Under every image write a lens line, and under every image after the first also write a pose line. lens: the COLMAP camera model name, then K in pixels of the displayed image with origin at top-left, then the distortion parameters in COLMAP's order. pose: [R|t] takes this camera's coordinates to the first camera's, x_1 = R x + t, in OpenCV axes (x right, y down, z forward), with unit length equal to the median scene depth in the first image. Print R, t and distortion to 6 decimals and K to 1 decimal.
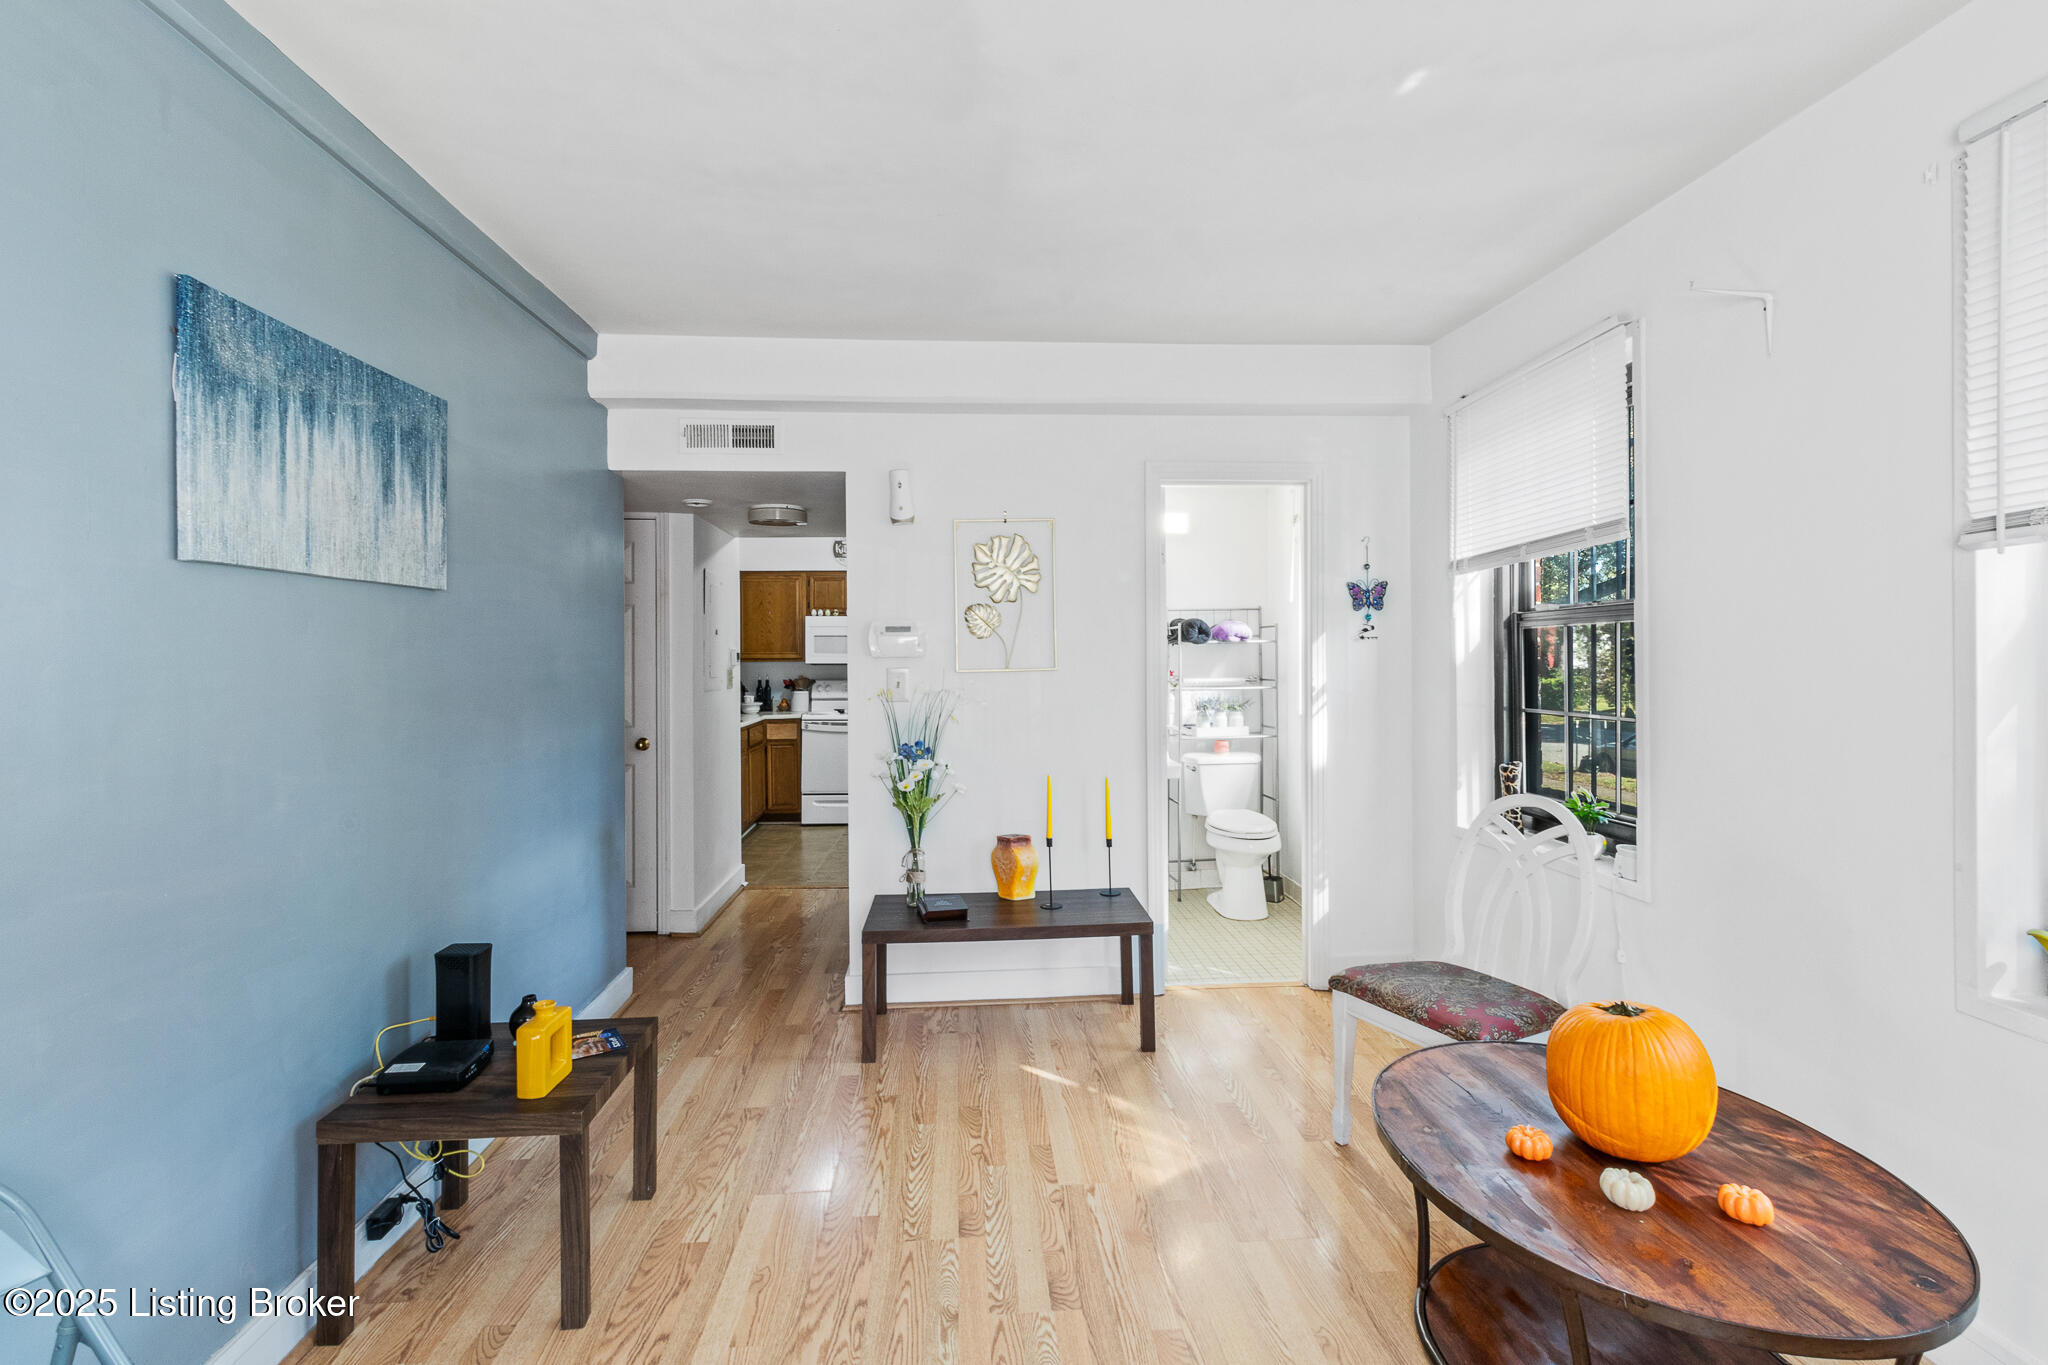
lens RADIAL K [[948.0, 0, 1033.1], [0, 948.0, 652.5], [0, 0, 1]] dist [0.003265, 0.000860]
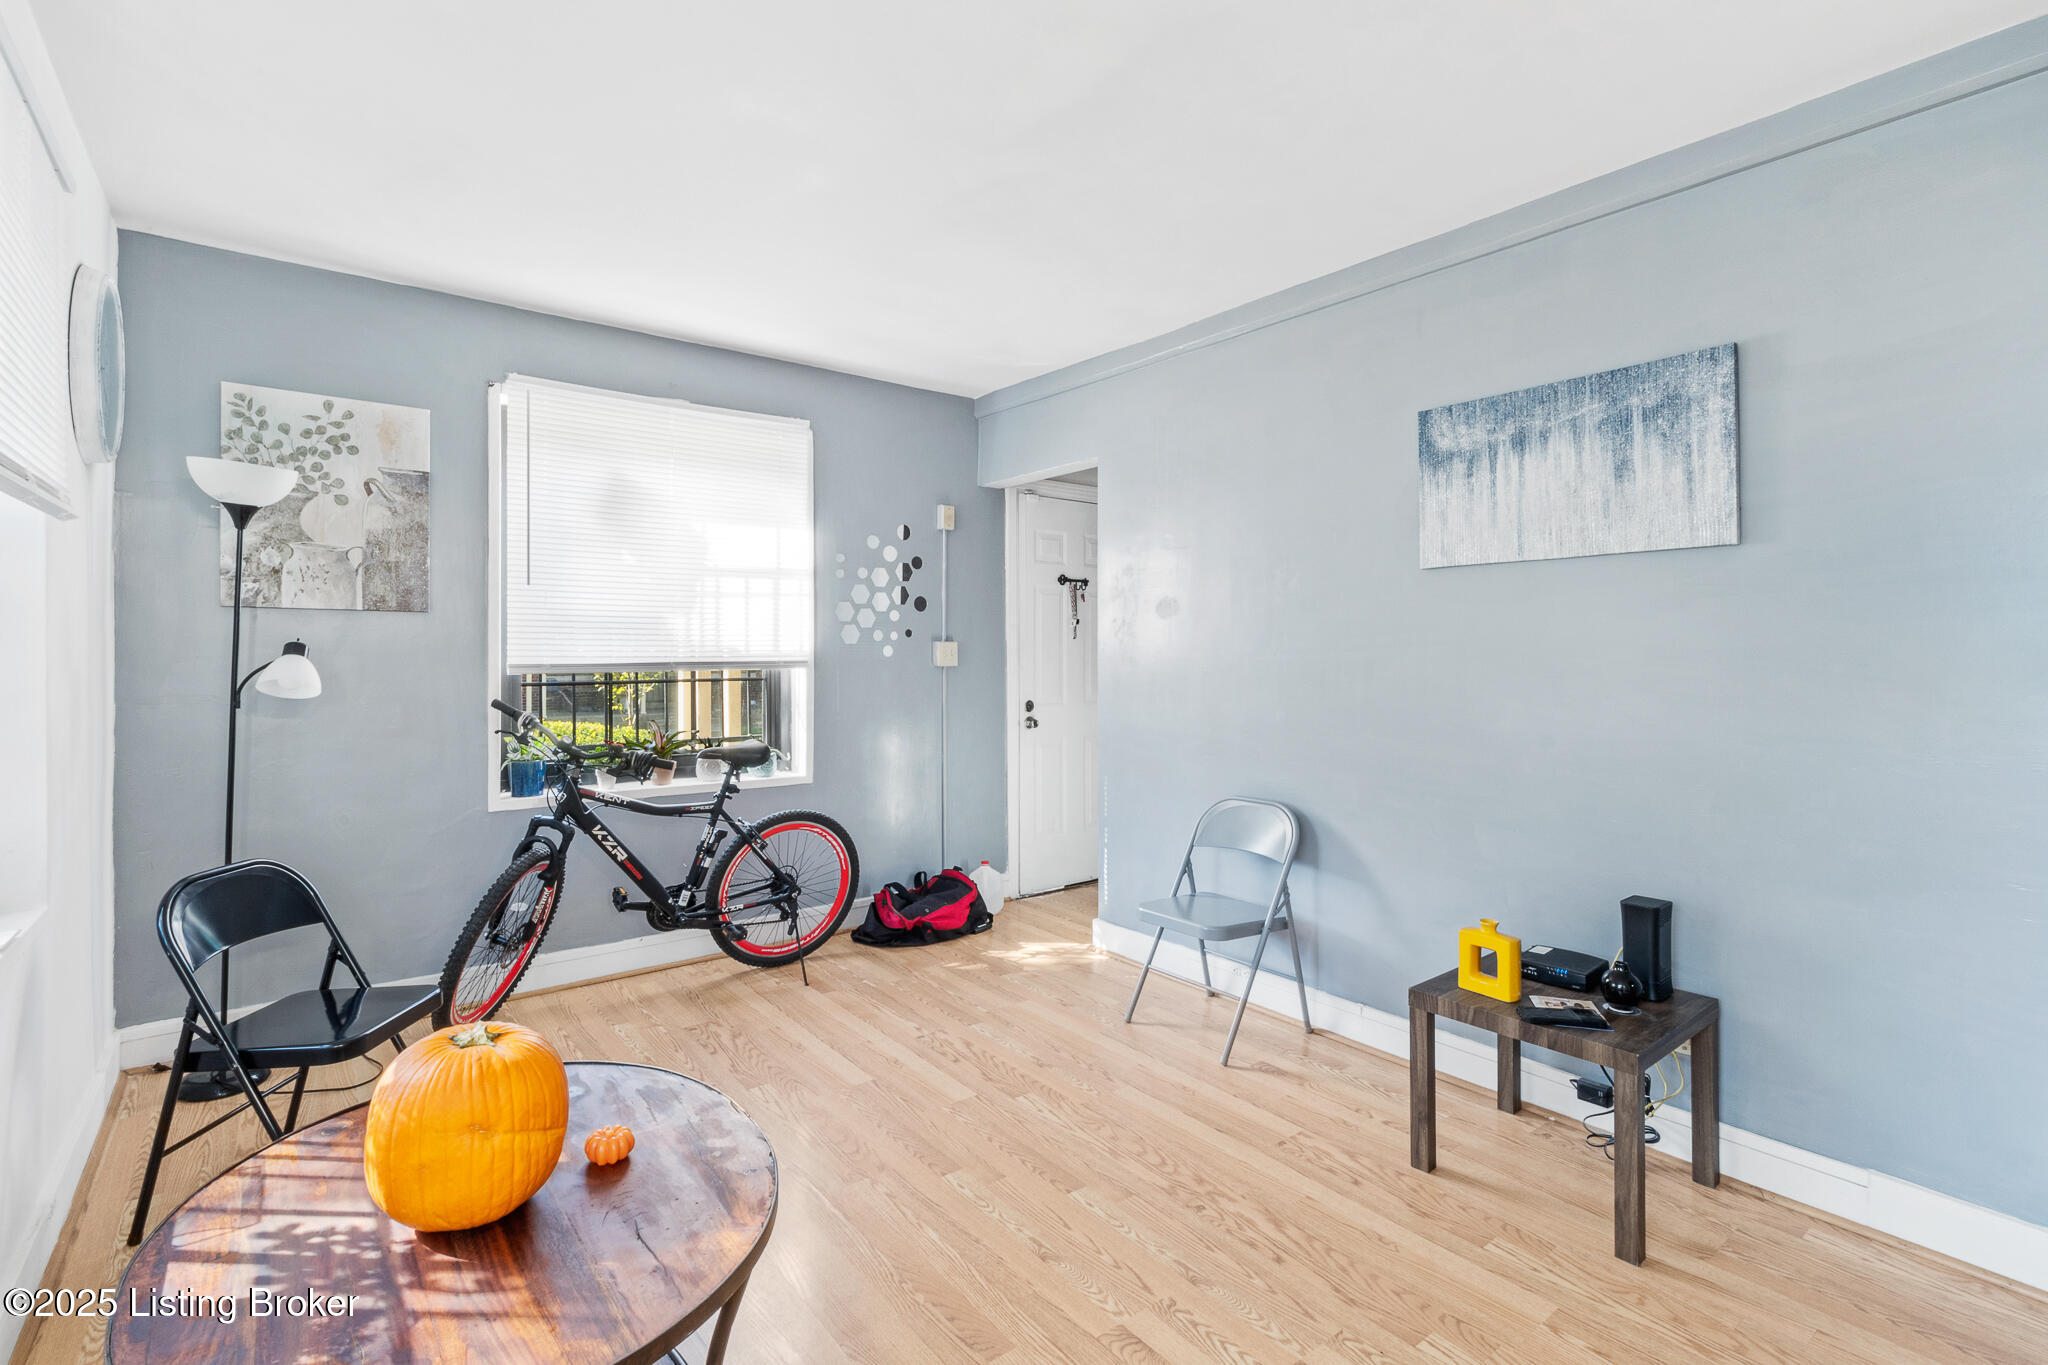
lens RADIAL K [[948.0, 0, 1033.1], [0, 948.0, 652.5], [0, 0, 1]] dist [0.003265, 0.000860]
pose [[-0.831023, 0.008205, -0.556177, 0.360287], [0.007923, 0.999964, 0.002913, 0.024682], [0.556182, -0.001986, -0.831058, 1.038118]]
